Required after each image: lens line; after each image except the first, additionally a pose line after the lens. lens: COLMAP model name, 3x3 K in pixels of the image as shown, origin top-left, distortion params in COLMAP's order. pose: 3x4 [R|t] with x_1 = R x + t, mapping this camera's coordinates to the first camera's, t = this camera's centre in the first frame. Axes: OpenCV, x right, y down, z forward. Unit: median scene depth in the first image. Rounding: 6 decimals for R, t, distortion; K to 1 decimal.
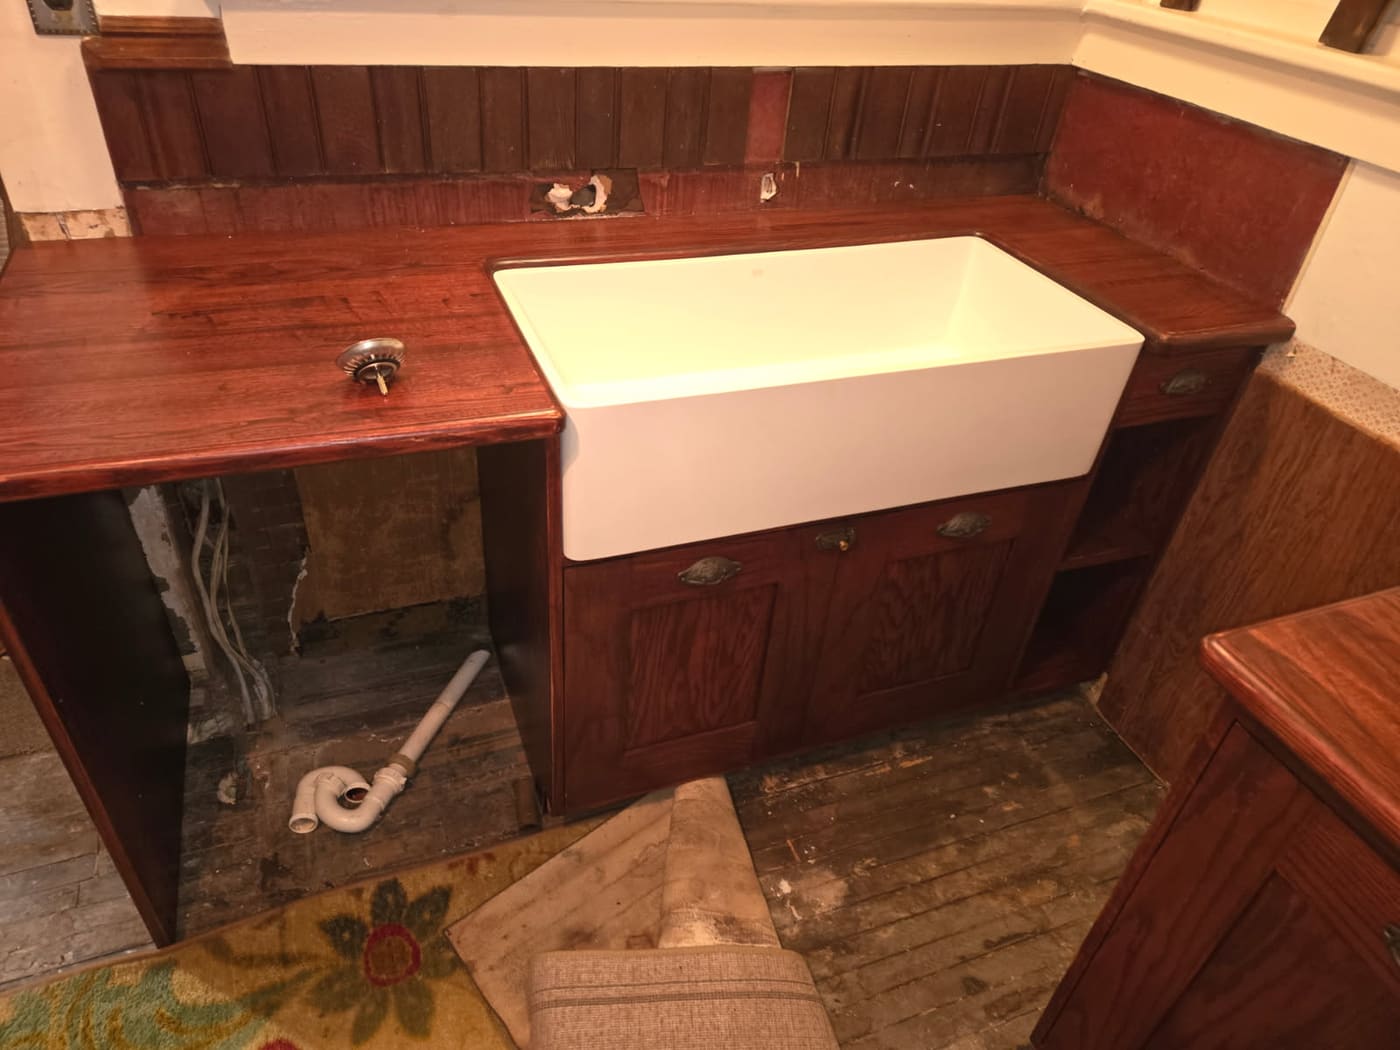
lens RADIAL K [[956.8, 0, 694.4], [0, 956.8, 522.4], [0, 0, 1]] dist [0.018359, -0.018533]
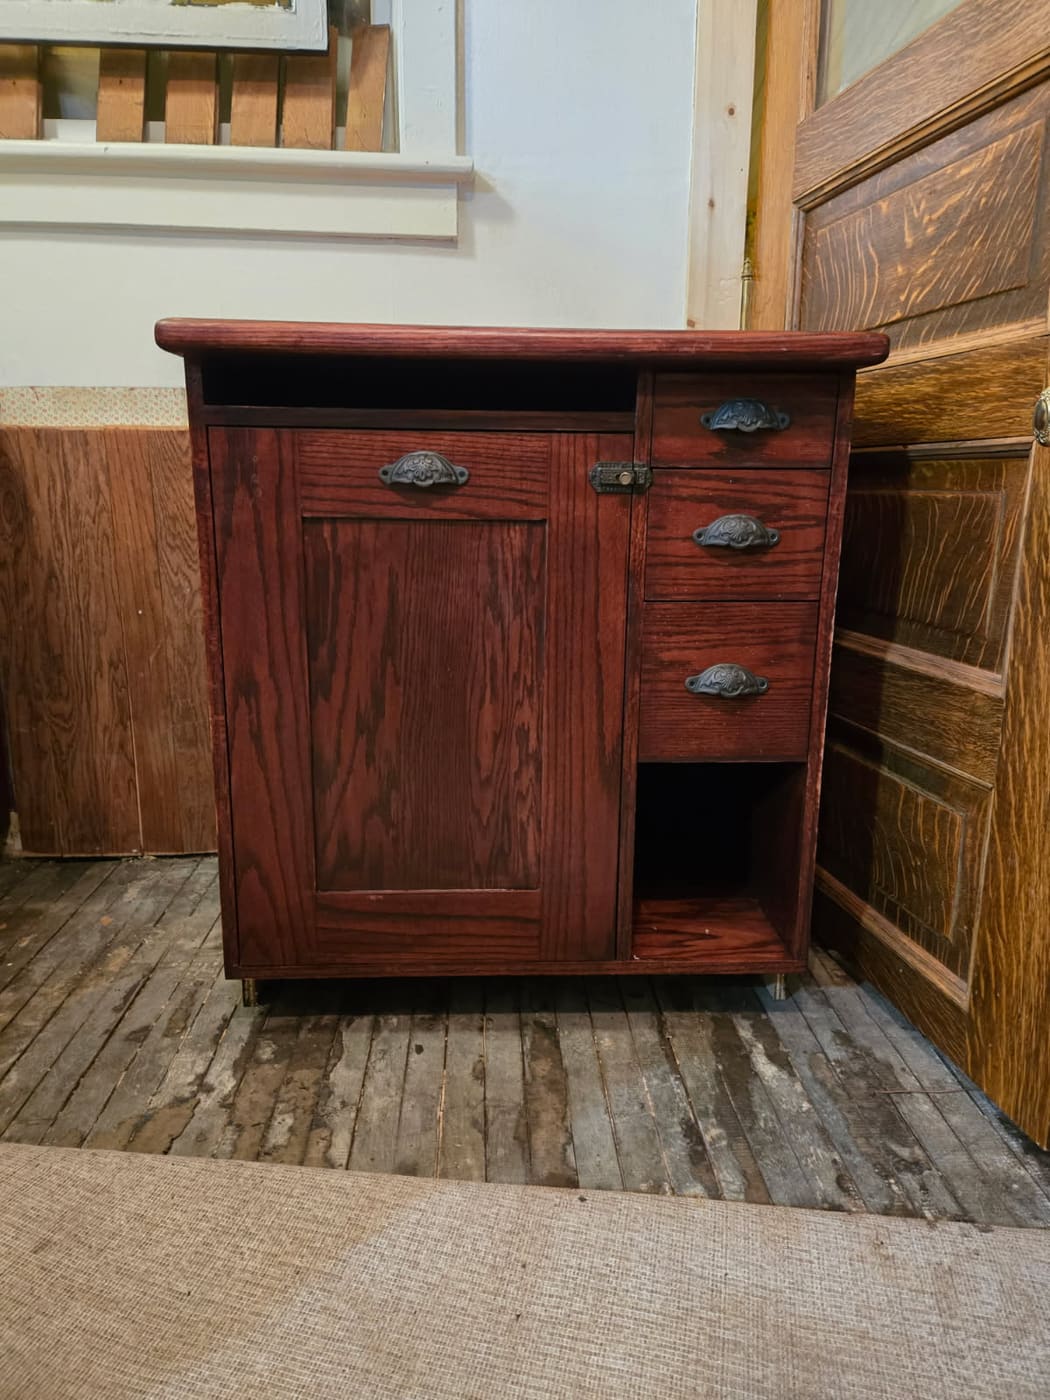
lens RADIAL K [[956.8, 0, 519.2], [0, 956.8, 700.8], [0, 0, 1]] dist [0.018359, -0.018533]
pose [[0.325988, -0.282458, 0.902191, -0.263954], [0.575330, 0.816526, 0.047754, 0.380599], [-0.750151, 0.503490, 0.428684, 0.235877]]
